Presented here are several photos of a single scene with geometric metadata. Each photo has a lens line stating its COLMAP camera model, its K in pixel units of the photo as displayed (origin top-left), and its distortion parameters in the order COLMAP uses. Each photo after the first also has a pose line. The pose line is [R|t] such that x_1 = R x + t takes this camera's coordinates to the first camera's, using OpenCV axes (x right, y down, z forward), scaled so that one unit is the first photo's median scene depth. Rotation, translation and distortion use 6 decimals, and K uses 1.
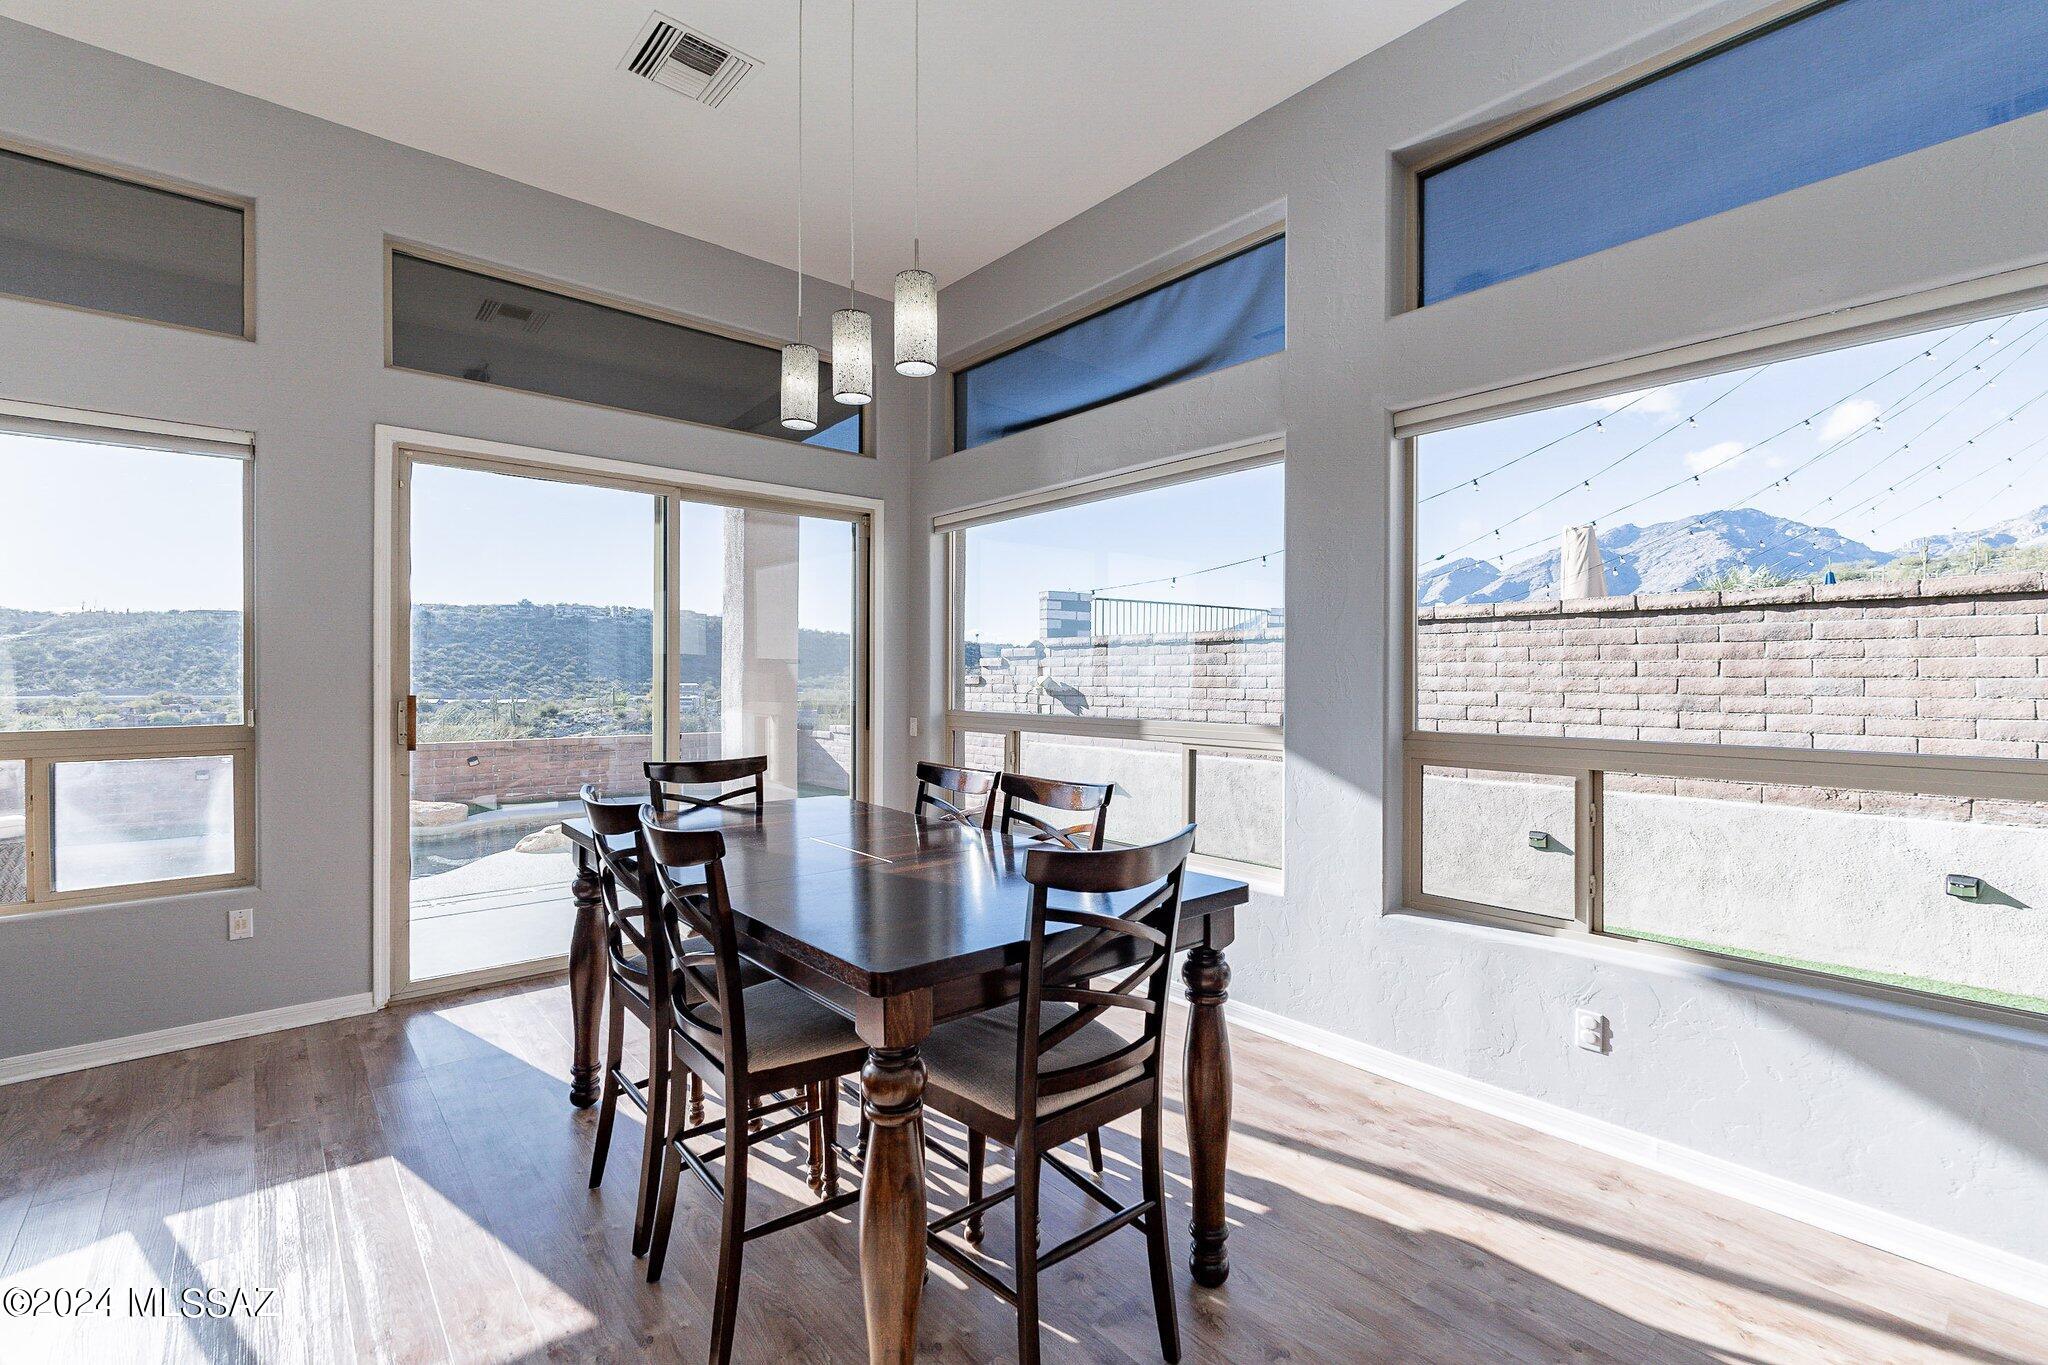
lens RADIAL K [[894.7, 0, 1015.5], [0, 894.7, 675.6], [0, 0, 1]] dist [-0.003431, -0.000284]
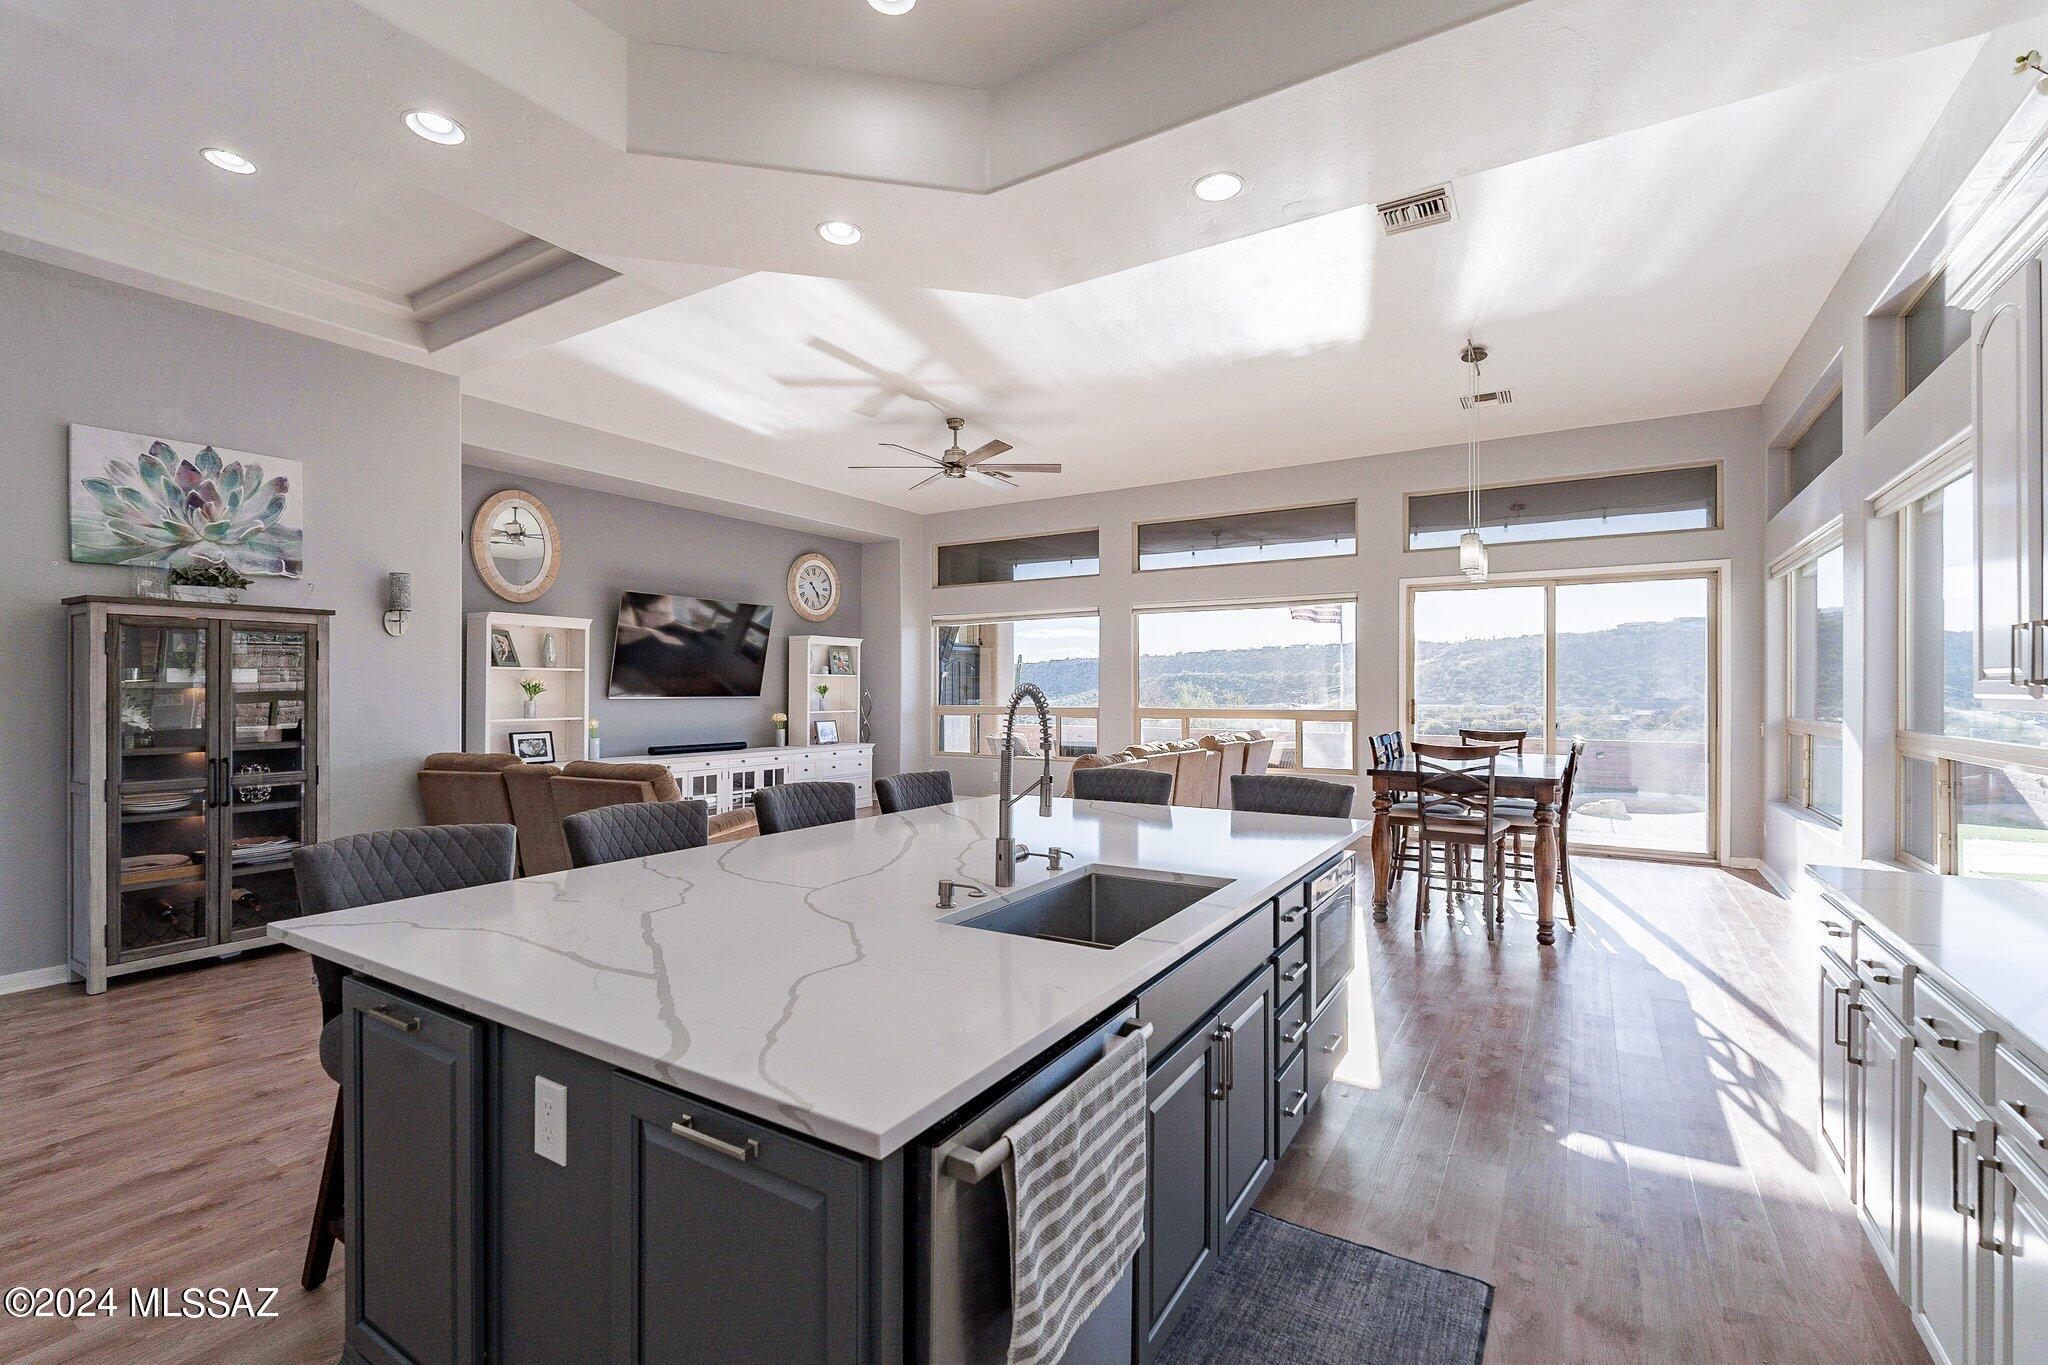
lens RADIAL K [[899.7, 0, 1020.8], [0, 899.7, 682.4], [0, 0, 1]] dist [-0.000159, -0.000645]
pose [[0.294068, -0.007433, -0.955756, 0.876907], [-0.000107, 0.999969, -0.007810, -0.000311], [0.955784, 0.002399, 0.294058, -0.437097]]
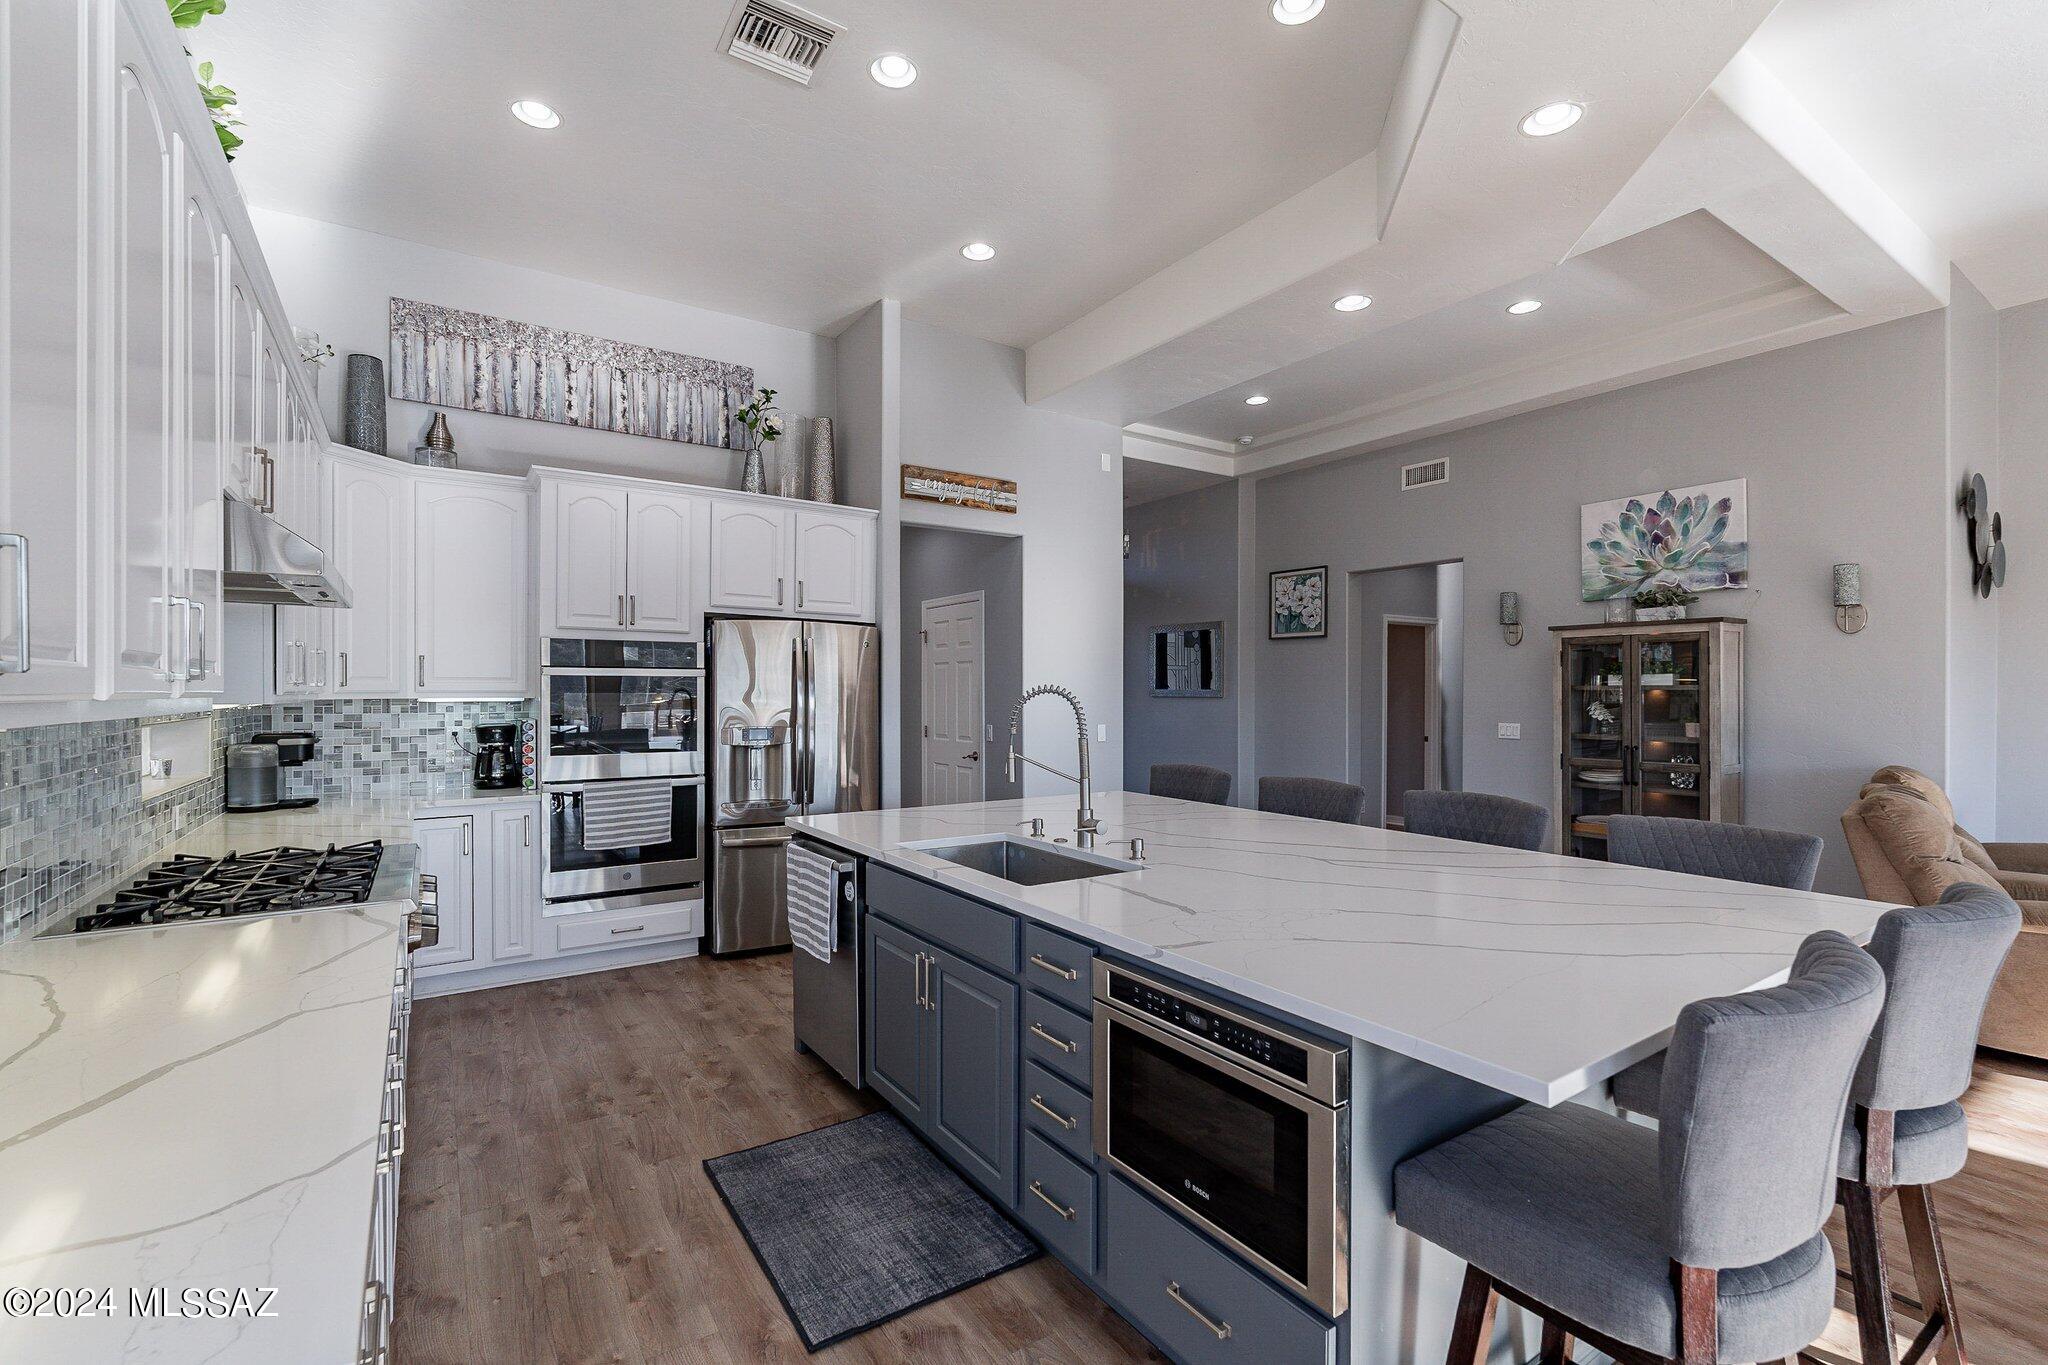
lens RADIAL K [[909.5, 0, 1030.0], [0, 909.5, 688.1], [0, 0, 1]] dist [-0.001370, -0.000110]
pose [[-0.993056, -0.003100, 0.117598, 0.390763], [-0.003580, 0.999986, -0.003875, 0.003392], [-0.117585, -0.004269, -0.993054, 0.279176]]
